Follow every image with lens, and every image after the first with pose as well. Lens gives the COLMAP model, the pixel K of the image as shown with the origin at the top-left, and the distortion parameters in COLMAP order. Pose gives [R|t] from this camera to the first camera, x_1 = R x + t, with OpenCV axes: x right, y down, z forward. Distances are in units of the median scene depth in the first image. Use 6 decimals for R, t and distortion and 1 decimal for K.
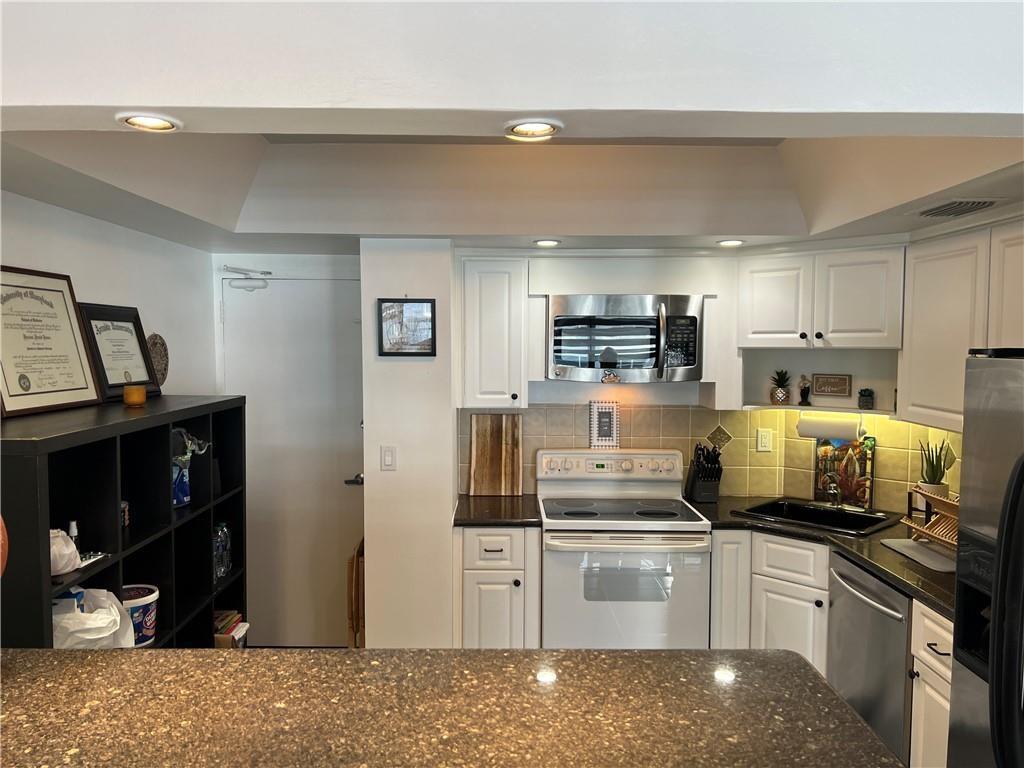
lens RADIAL K [[765.0, 0, 506.3], [0, 765.0, 391.1], [0, 0, 1]] dist [0.142958, -0.287623]
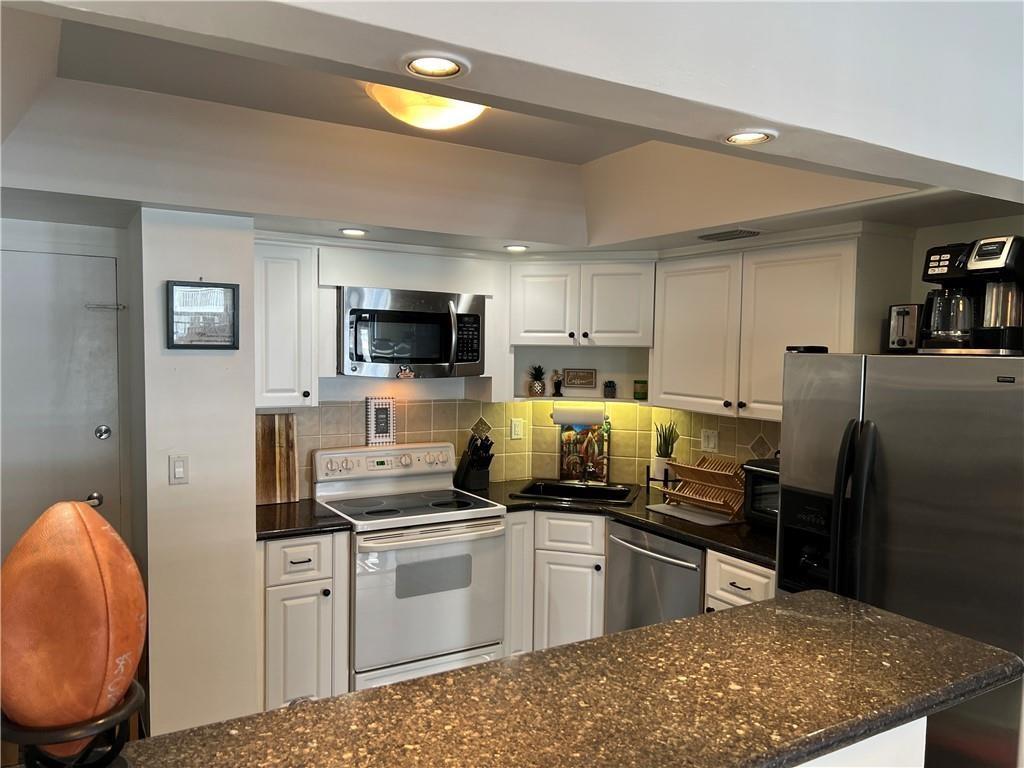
lens RADIAL K [[765.0, 0, 506.3], [0, 765.0, 391.1], [0, 0, 1]] dist [0.142958, -0.287623]
pose [[0.862372, -0.019758, 0.505890, -0.255693], [0.018505, 0.999801, 0.007504, 0.000846], [-0.505938, 0.002891, 0.862565, 0.072474]]
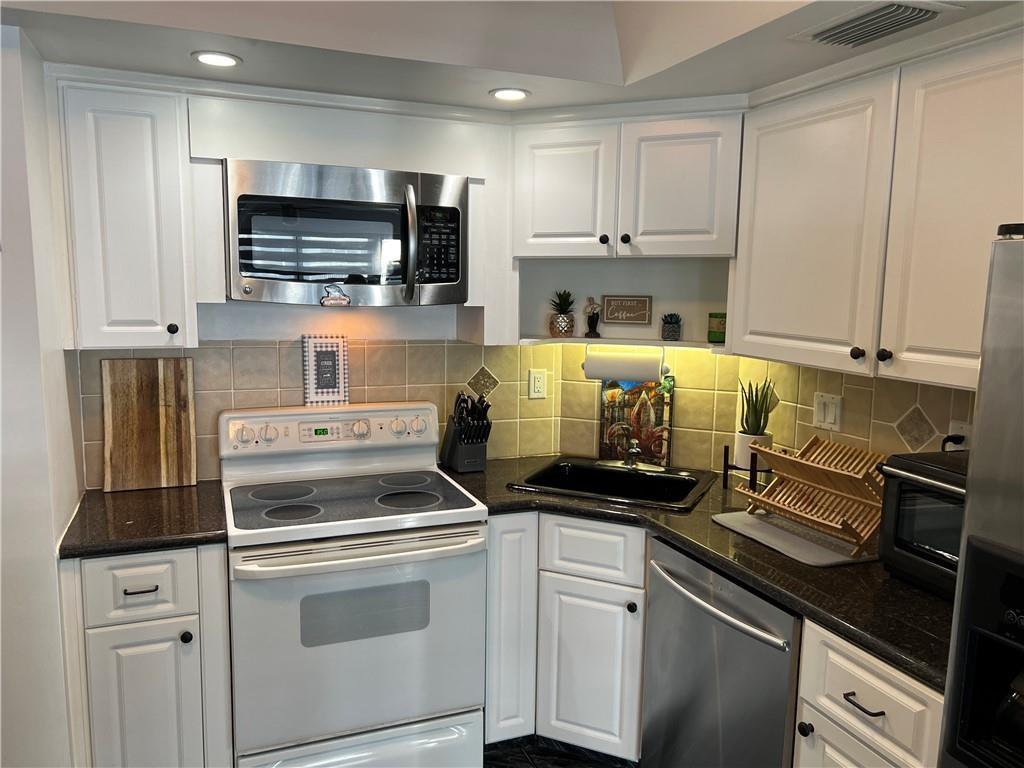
lens RADIAL K [[768.4, 0, 509.3], [0, 768.4, 389.7], [0, 0, 1]] dist [0.070624, -0.100042]
pose [[0.930521, -0.038683, 0.364189, 0.033263], [0.010051, 0.996729, 0.080187, 0.008687], [-0.366100, -0.070955, 0.927867, 0.338354]]
